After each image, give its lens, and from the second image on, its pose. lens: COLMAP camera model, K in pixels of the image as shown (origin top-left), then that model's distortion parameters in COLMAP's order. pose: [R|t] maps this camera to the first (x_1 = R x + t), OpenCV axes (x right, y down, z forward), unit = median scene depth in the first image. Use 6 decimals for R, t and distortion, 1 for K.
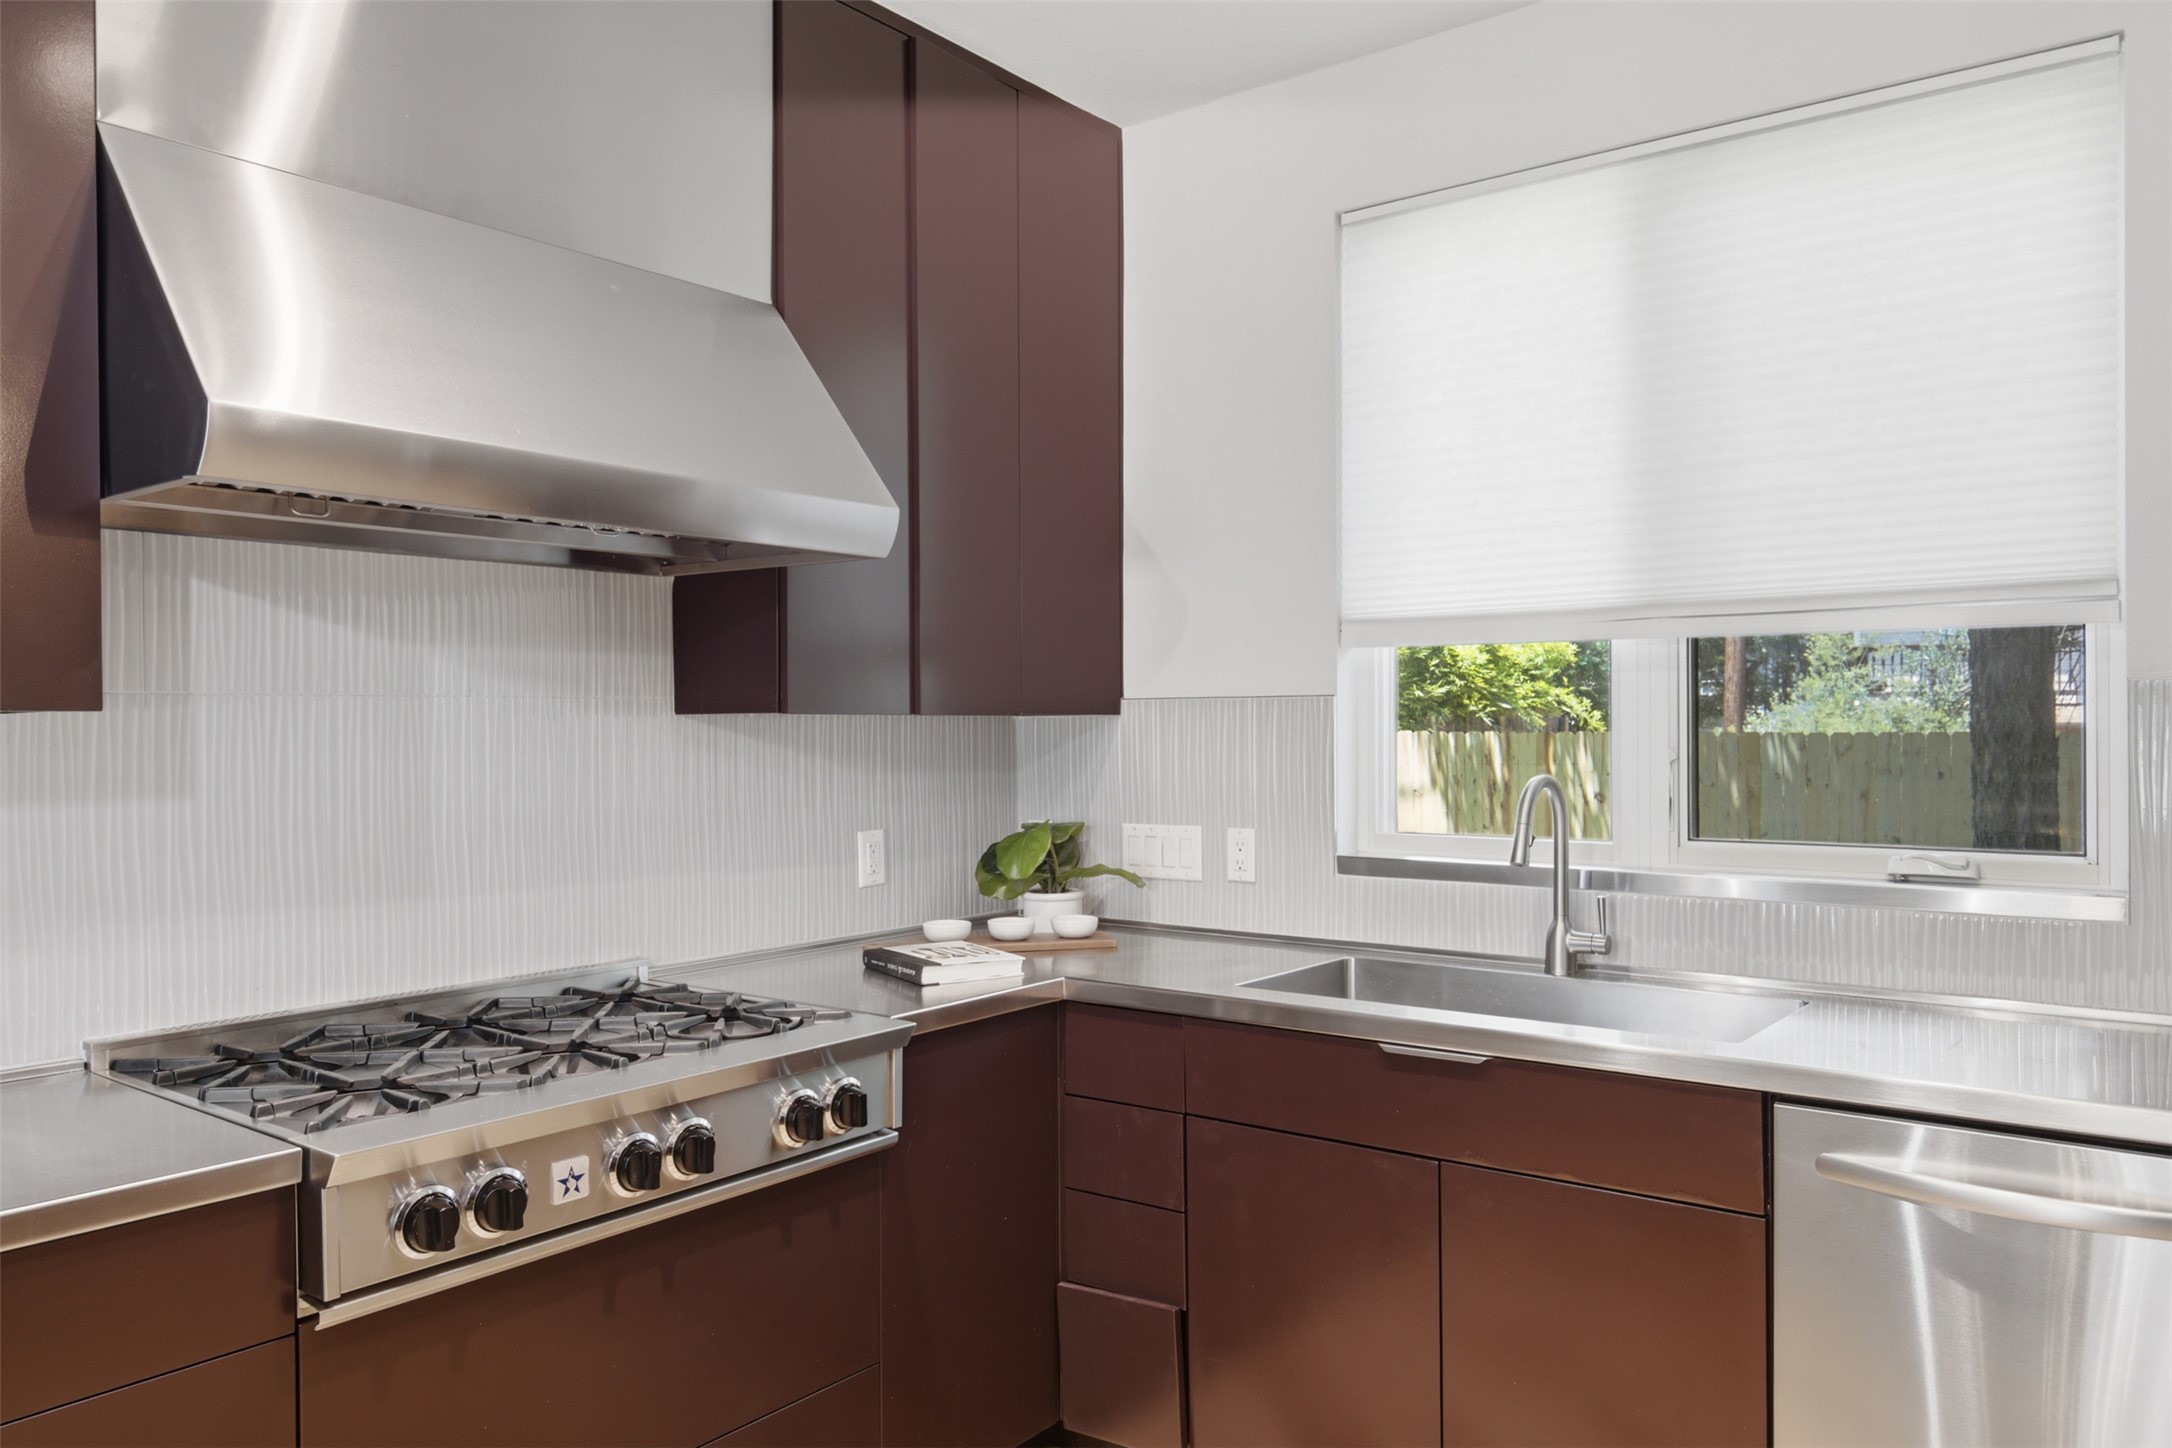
lens RADIAL K [[1543.9, 0, 1083.0], [0, 1543.9, 734.6], [0, 0, 1]] dist [0.003135, -0.000593]
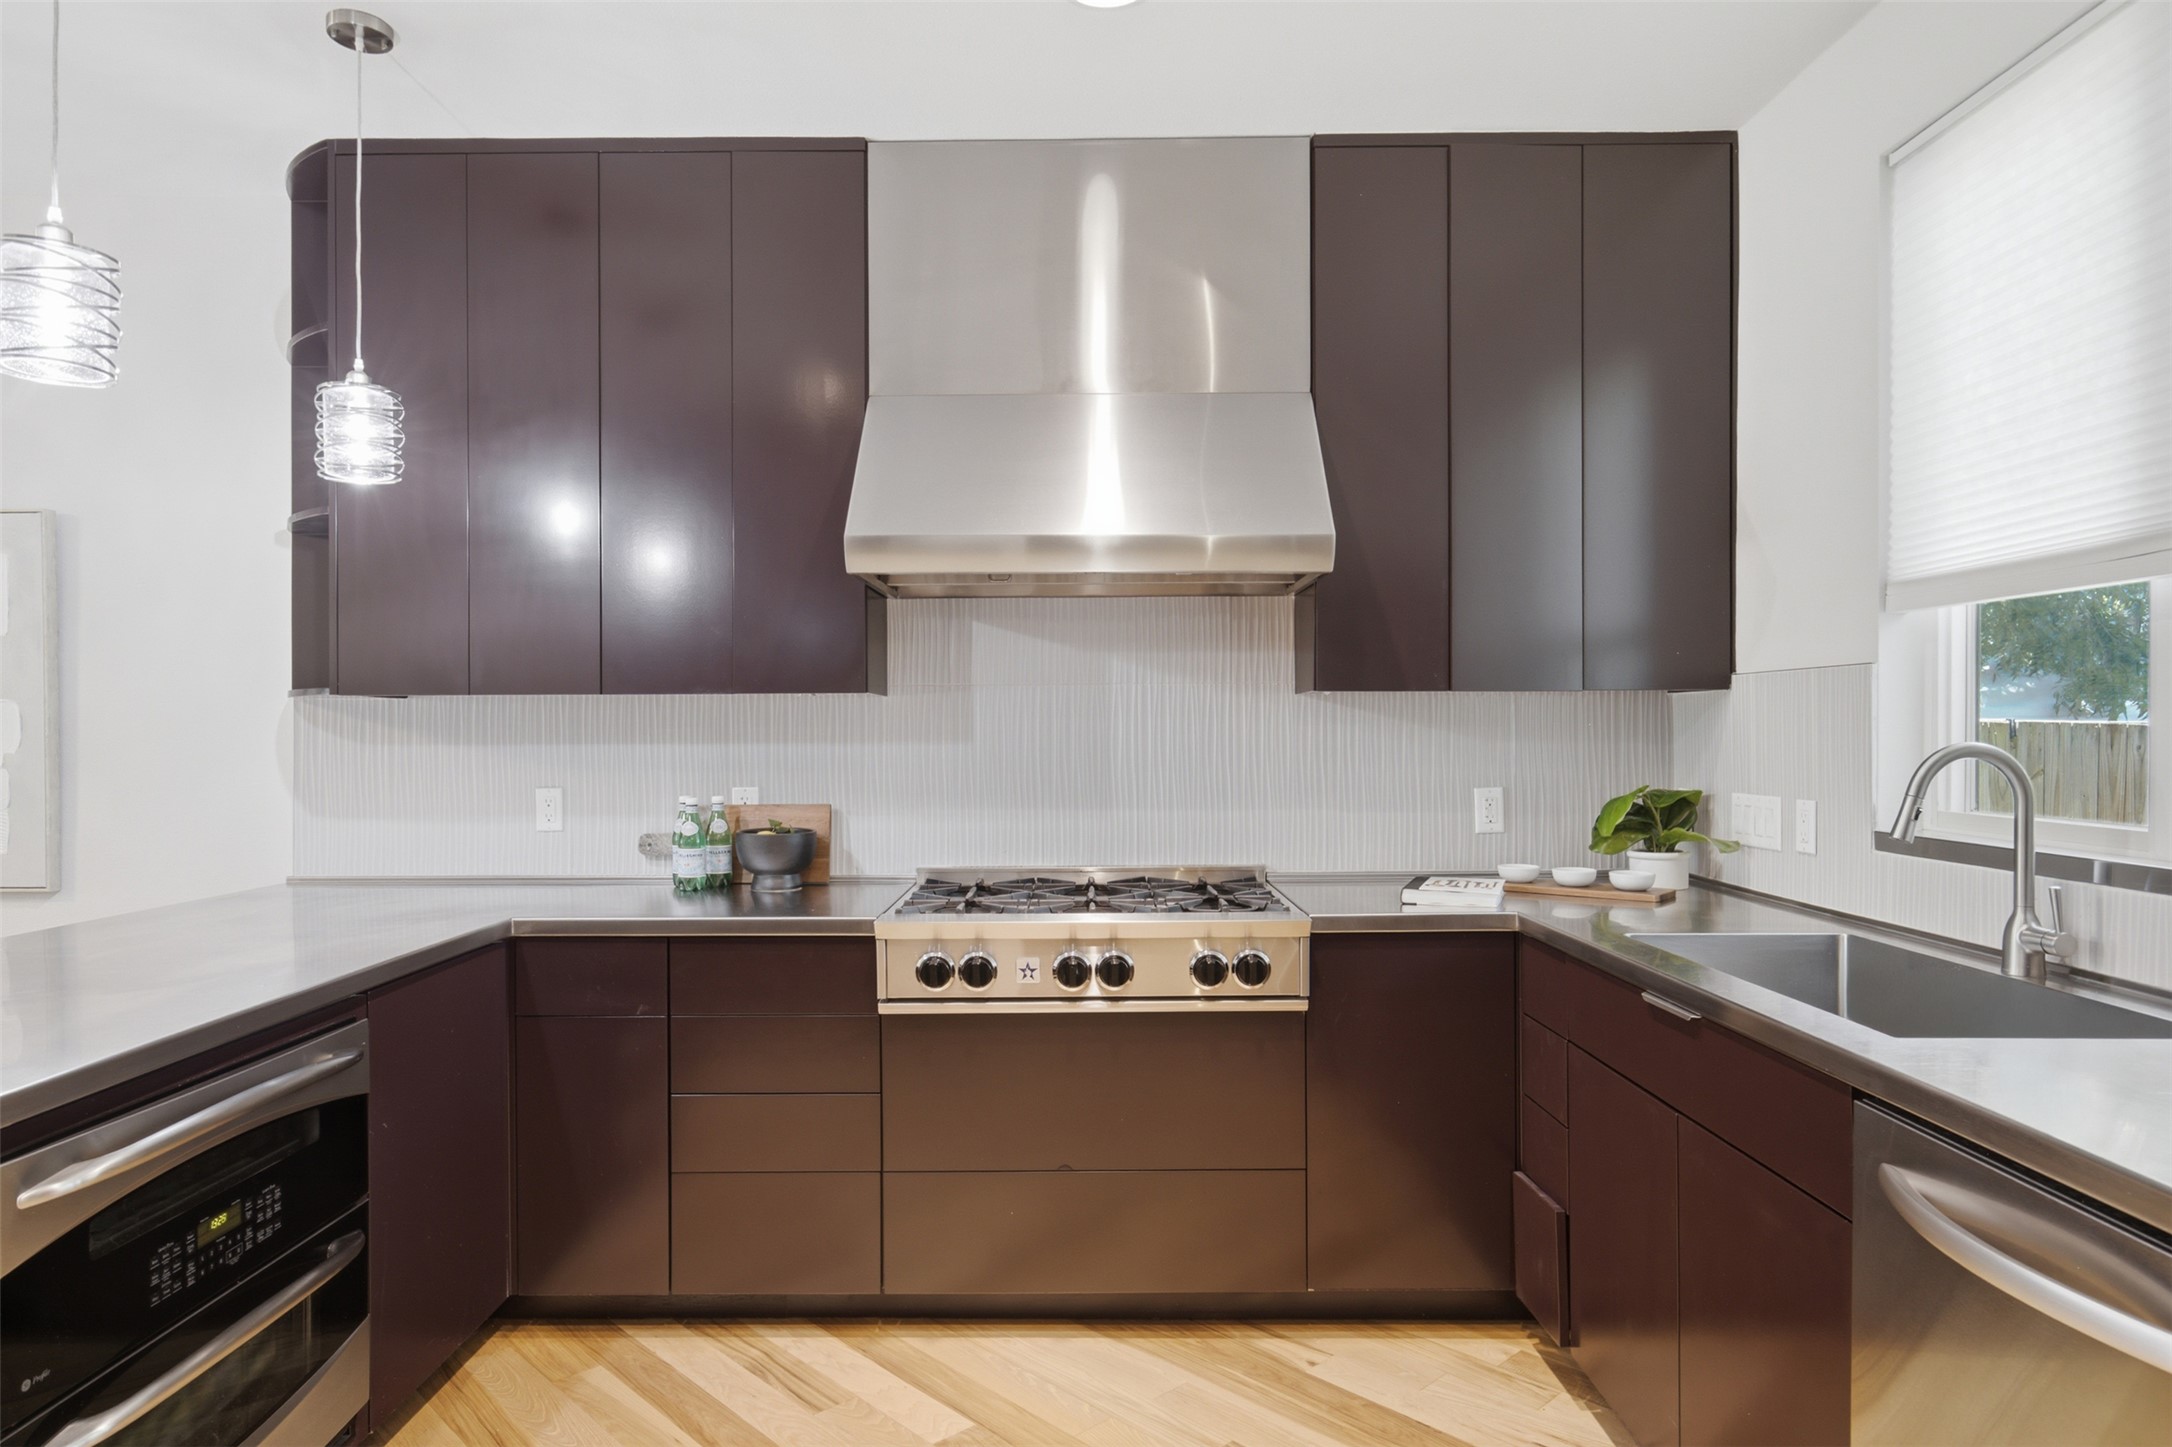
lens RADIAL K [[1306.8, 0, 1060.8], [0, 1306.8, 731.0], [0, 0, 1]] dist [0.001095, -0.000960]
pose [[0.603283, 0.004269, -0.797516, 0.505495], [-0.002770, 0.999991, 0.003257, 0.015677], [0.797523, 0.000244, 0.603289, 0.110566]]
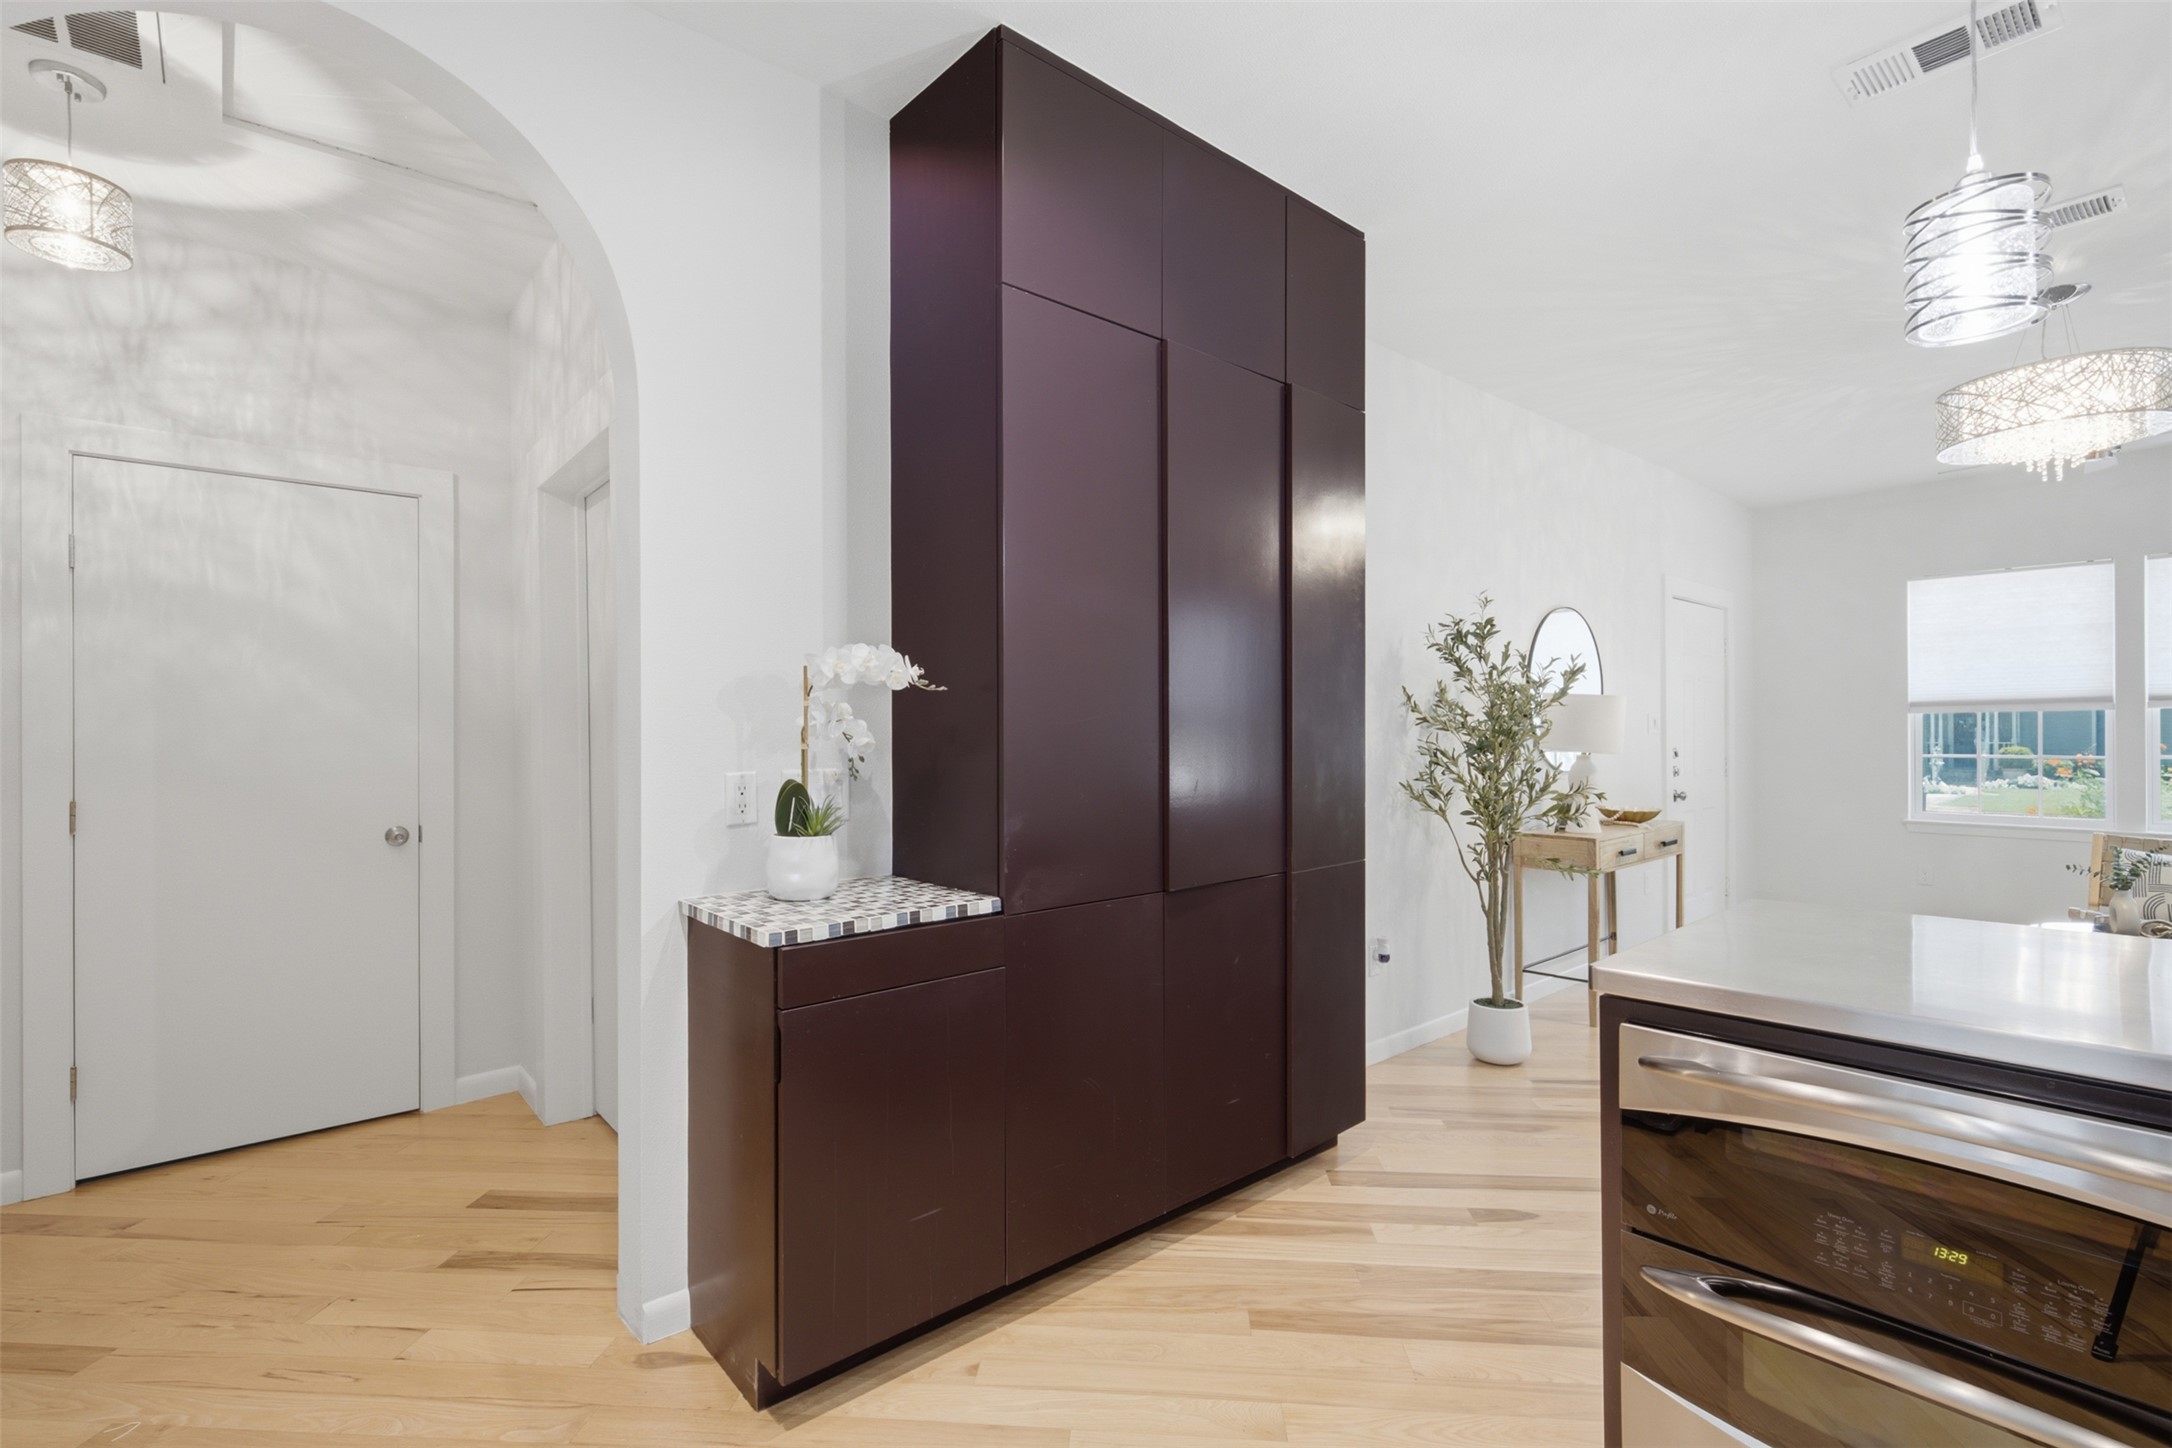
lens RADIAL K [[994.7, 0, 1085.2], [0, 994.7, 733.0], [0, 0, 1]] dist [-0.002774, -0.000223]
pose [[-0.981236, 0.010996, 0.192495, 0.061882], [0.010448, 0.999938, -0.003863, 0.032954], [-0.192525, -0.001779, -0.981290, 0.611962]]
